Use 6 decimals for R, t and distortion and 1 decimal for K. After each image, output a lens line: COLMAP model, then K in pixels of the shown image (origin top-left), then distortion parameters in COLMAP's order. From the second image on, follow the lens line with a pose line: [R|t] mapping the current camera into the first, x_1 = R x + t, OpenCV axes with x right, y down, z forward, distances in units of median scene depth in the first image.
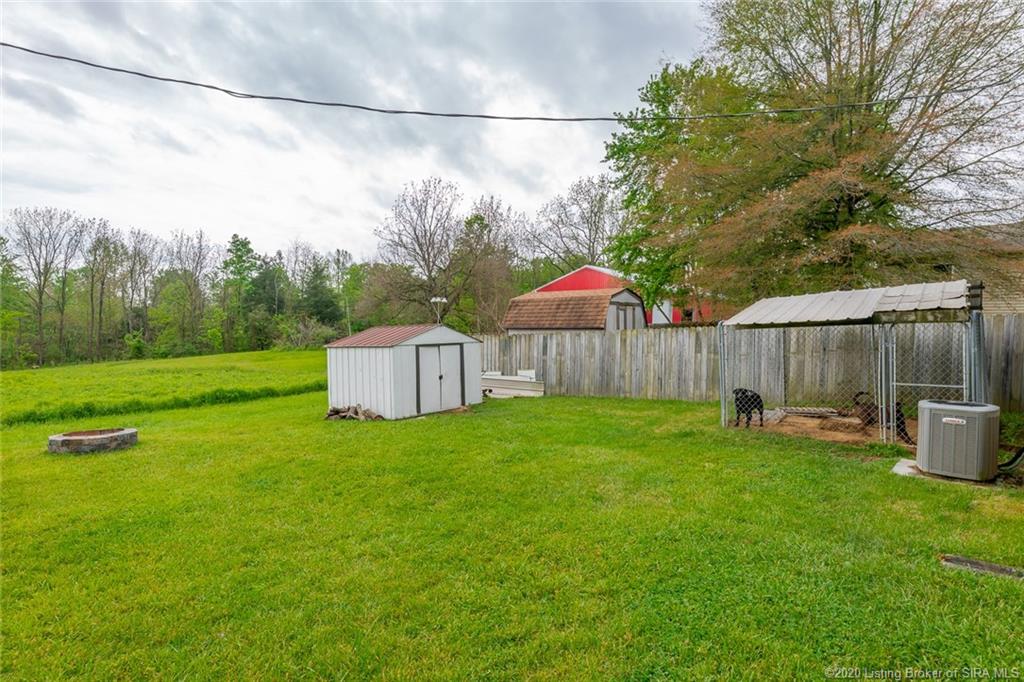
lens RADIAL K [[530.3, 0, 512.0], [0, 530.3, 341.0], [0, 0, 1]] dist [-0.001273, 0.000056]
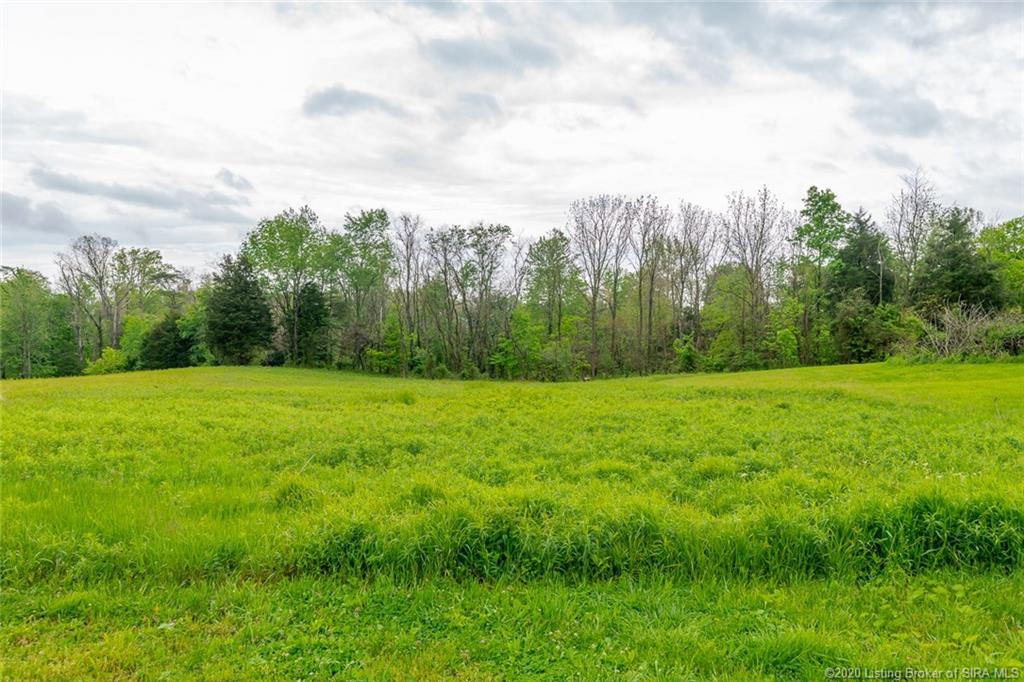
lens RADIAL K [[685.9, 0, 512.0], [0, 685.9, 341.0], [0, 0, 1]] dist [0.000331, 0.000561]
pose [[0.643425, -0.011348, -0.765425, -0.117522], [-0.002452, 0.999854, -0.016885, 0.006322], [0.765505, 0.012741, 0.643304, 0.175655]]
